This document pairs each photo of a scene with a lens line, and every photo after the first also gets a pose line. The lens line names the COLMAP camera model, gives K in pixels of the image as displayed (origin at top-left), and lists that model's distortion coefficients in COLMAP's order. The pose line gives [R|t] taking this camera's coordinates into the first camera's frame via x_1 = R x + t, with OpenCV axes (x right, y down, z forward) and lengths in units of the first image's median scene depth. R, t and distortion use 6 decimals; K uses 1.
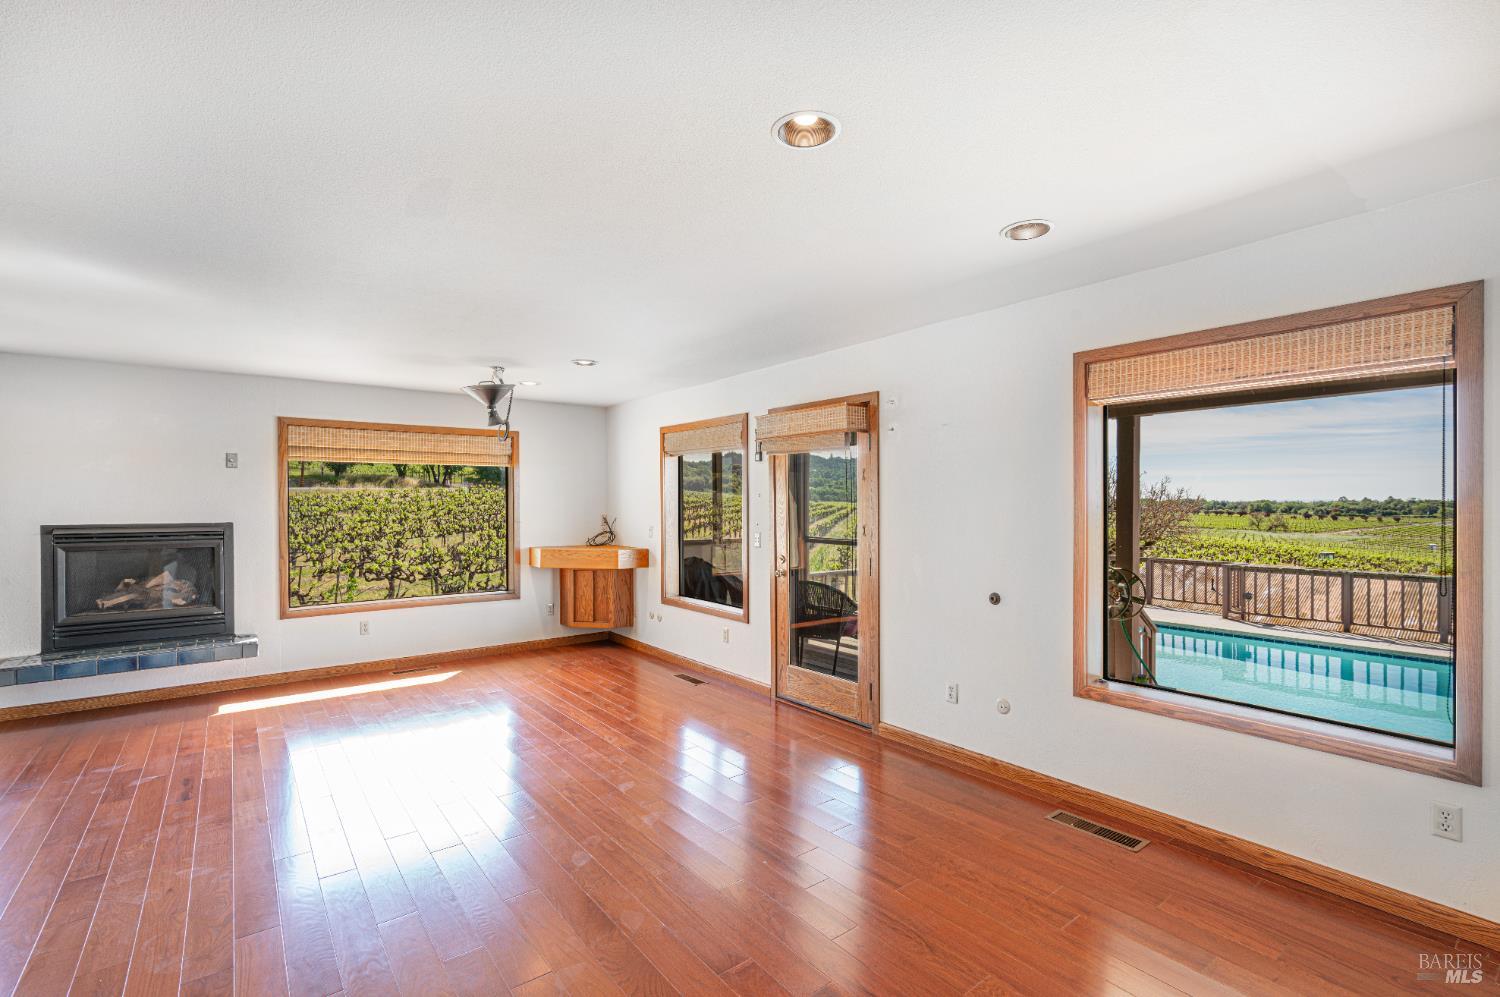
lens RADIAL K [[689.0, 0, 750.0], [0, 689.0, 498.5], [0, 0, 1]] dist [0.000223, 0.000430]
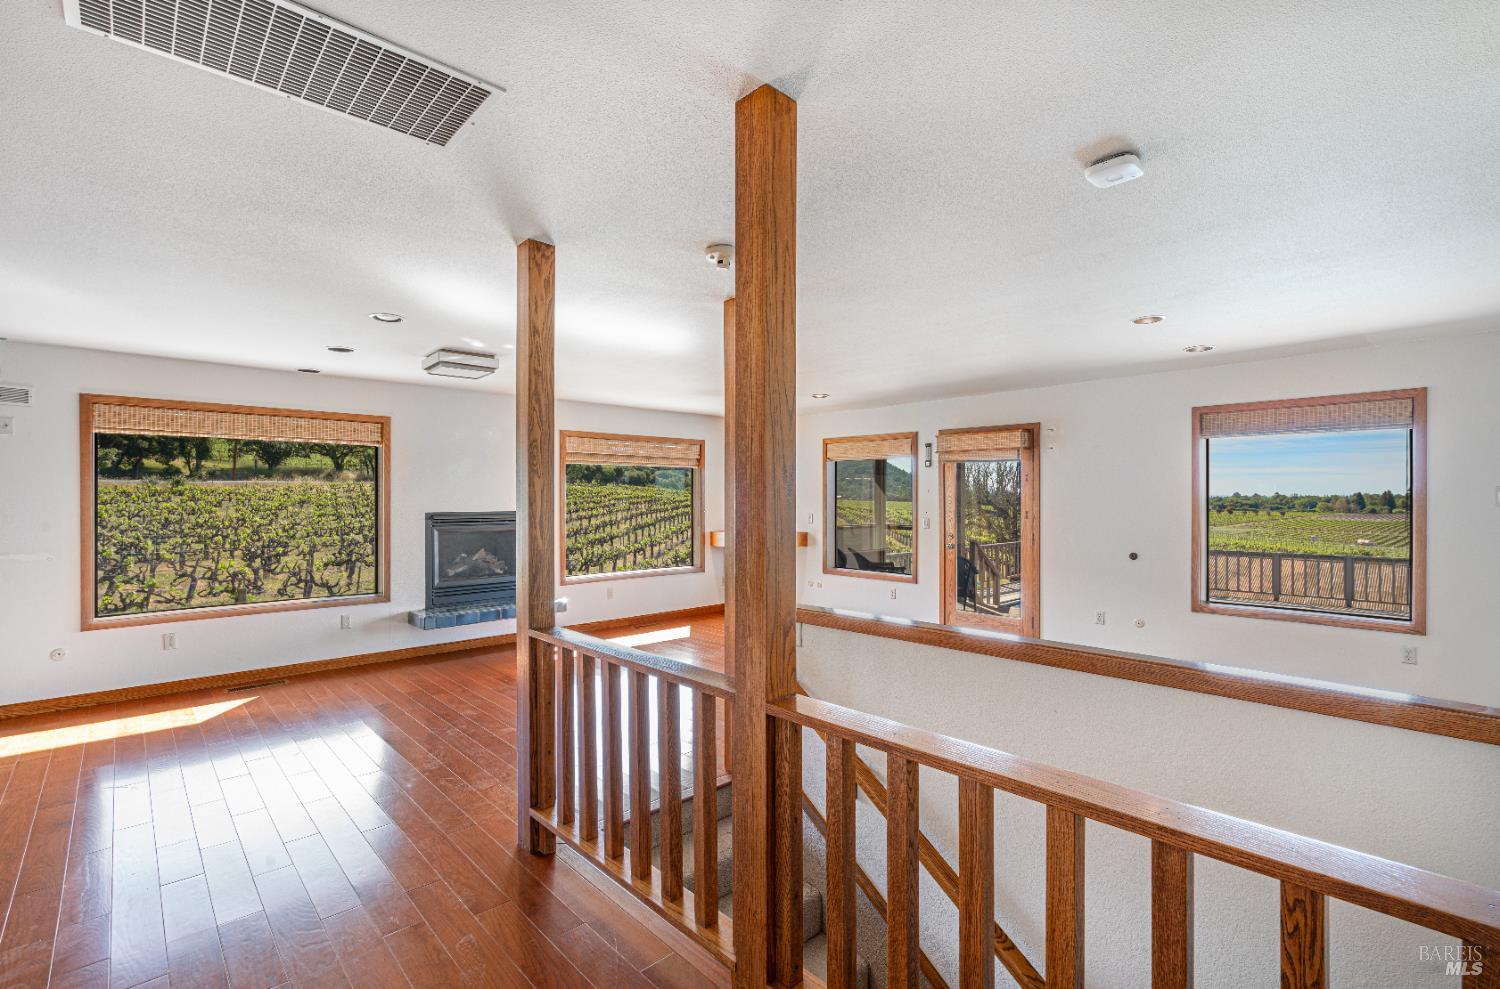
lens RADIAL K [[695.4, 0, 750.0], [0, 695.4, 494.5], [0, 0, 1]] dist [0.001914, 0.000546]
pose [[0.994604, 0.001811, 0.103730, -0.422818], [-0.002001, 0.999997, 0.001728, 0.000512], [-0.103726, -0.001926, 0.994604, -0.311845]]
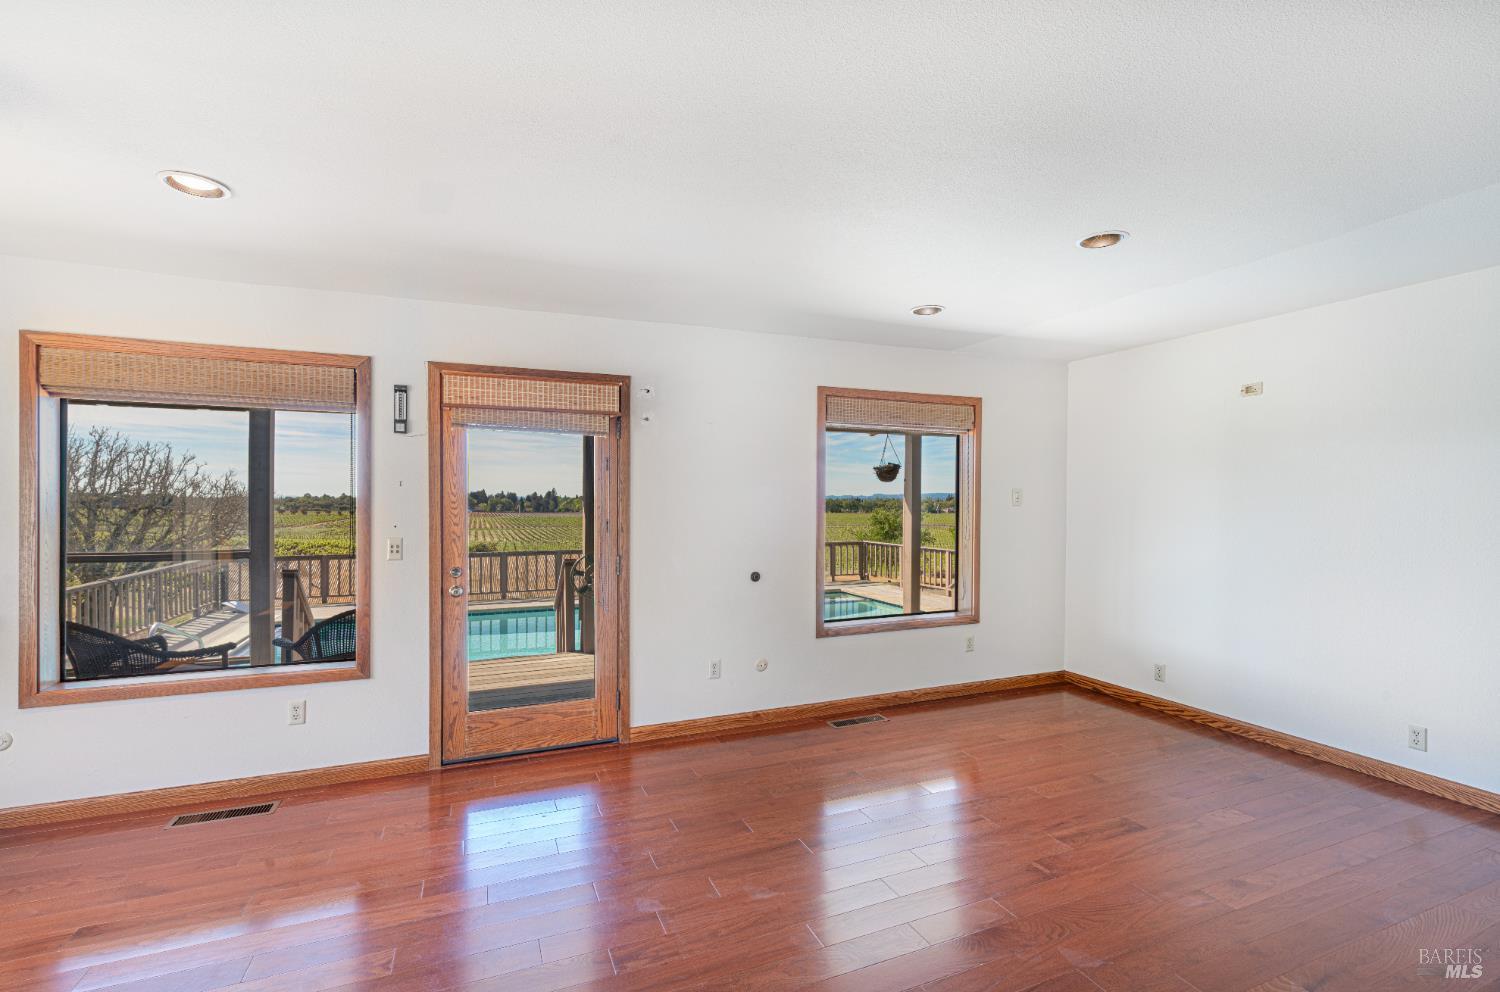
lens RADIAL K [[682.4, 0, 753.6], [0, 682.4, 503.8], [0, 0, 1]] dist [0.000885, 0.000193]
pose [[0.258898, -0.006240, 0.965885, -0.471888], [-0.006733, 0.999943, 0.008264, 0.006298], [-0.965881, -0.008643, 0.258841, 0.423600]]
